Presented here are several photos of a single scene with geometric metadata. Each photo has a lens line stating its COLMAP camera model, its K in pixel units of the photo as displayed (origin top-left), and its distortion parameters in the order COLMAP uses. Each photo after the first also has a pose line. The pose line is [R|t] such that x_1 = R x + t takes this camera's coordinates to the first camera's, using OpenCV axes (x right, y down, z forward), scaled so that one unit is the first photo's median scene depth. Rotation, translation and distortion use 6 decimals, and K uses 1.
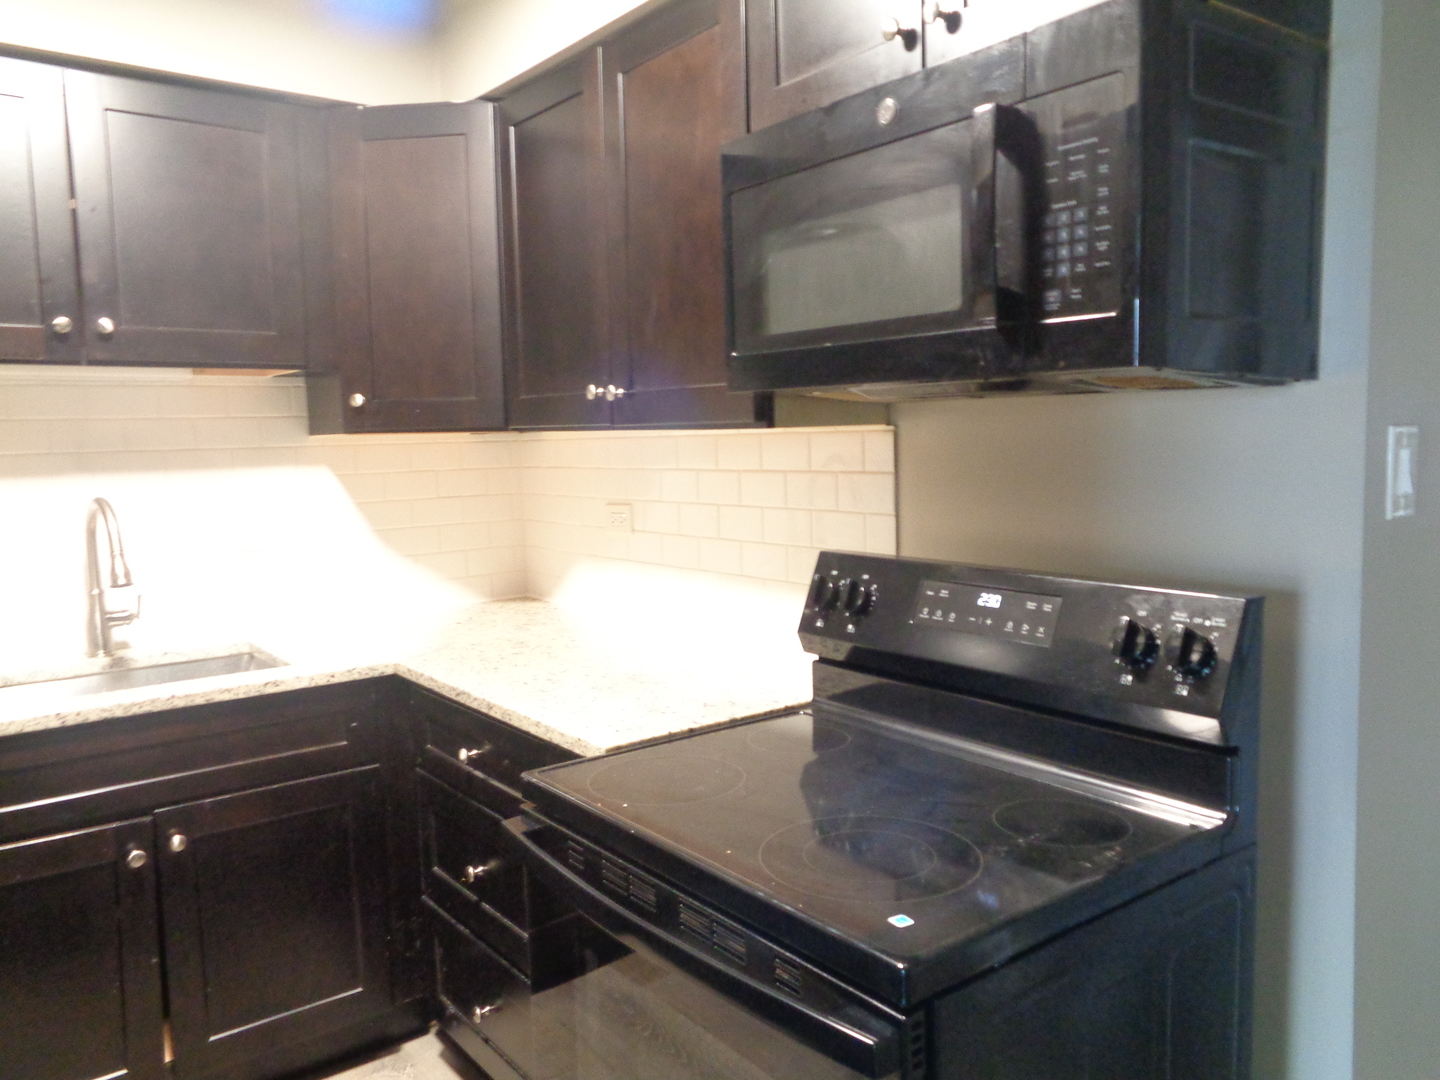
lens RADIAL K [[1083.4, 0, 720.0], [0, 1083.4, 540.0], [0, 0, 1]] dist [-0.015714, 0.039428]
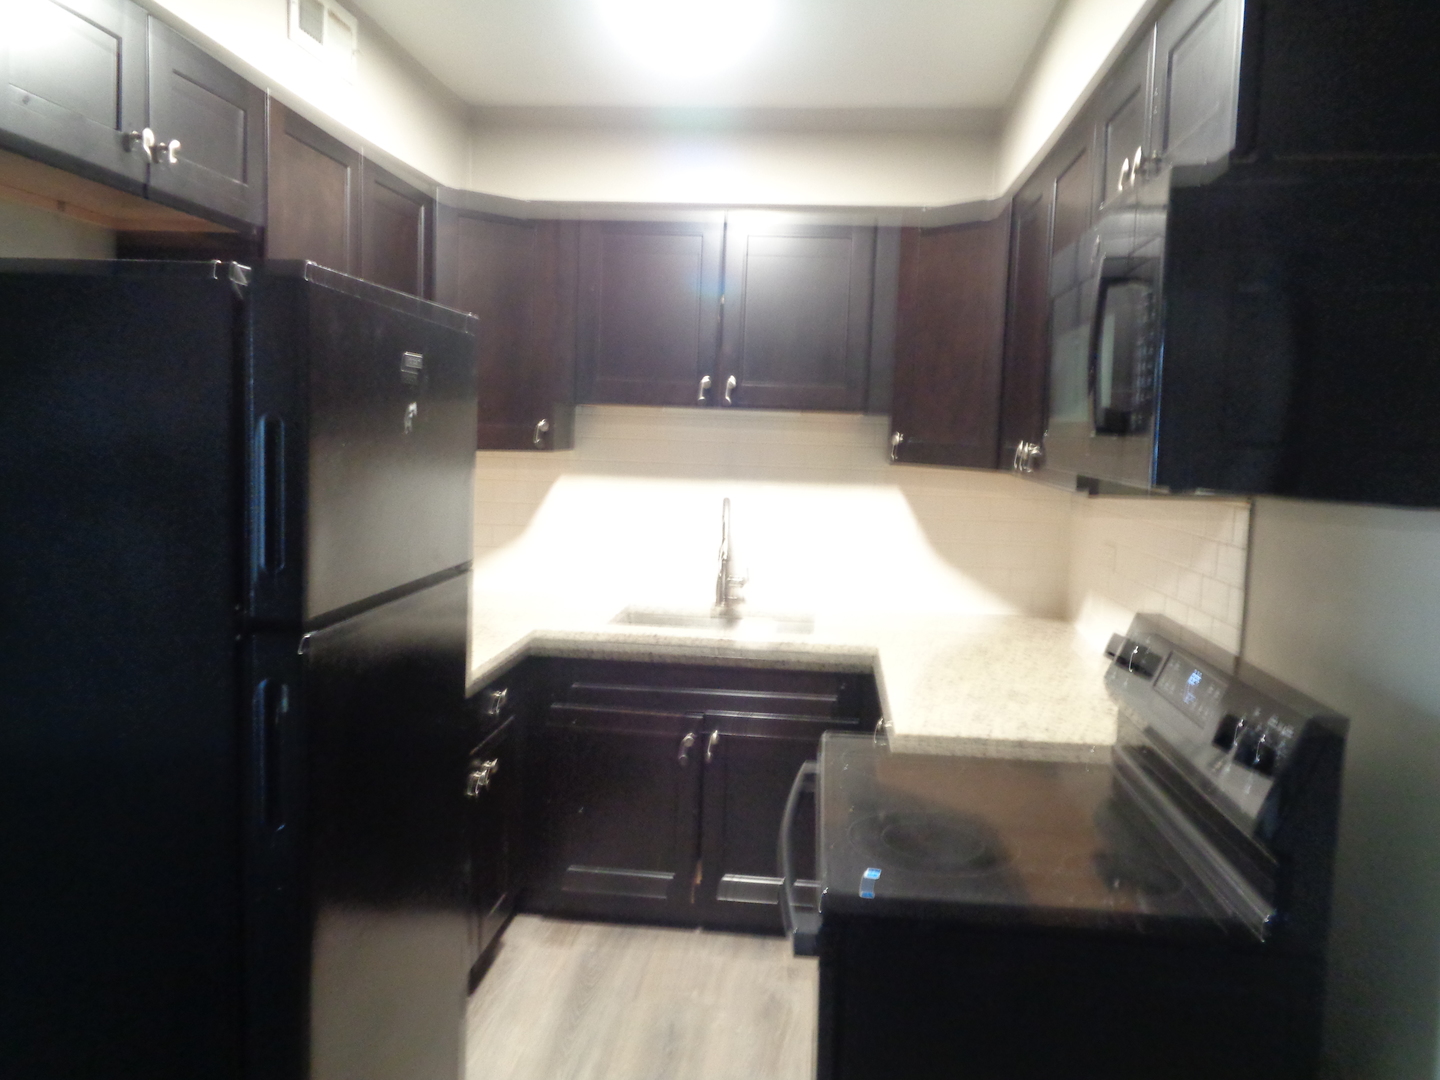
lens RADIAL K [[1083.4, 0, 720.0], [0, 1083.4, 540.0], [0, 0, 1]] dist [-0.015714, 0.039428]
pose [[0.733092, 0.124699, -0.668600, 0.383404], [-0.133092, 0.990345, 0.038778, -0.035143], [0.666980, 0.060558, 0.742610, -0.081869]]
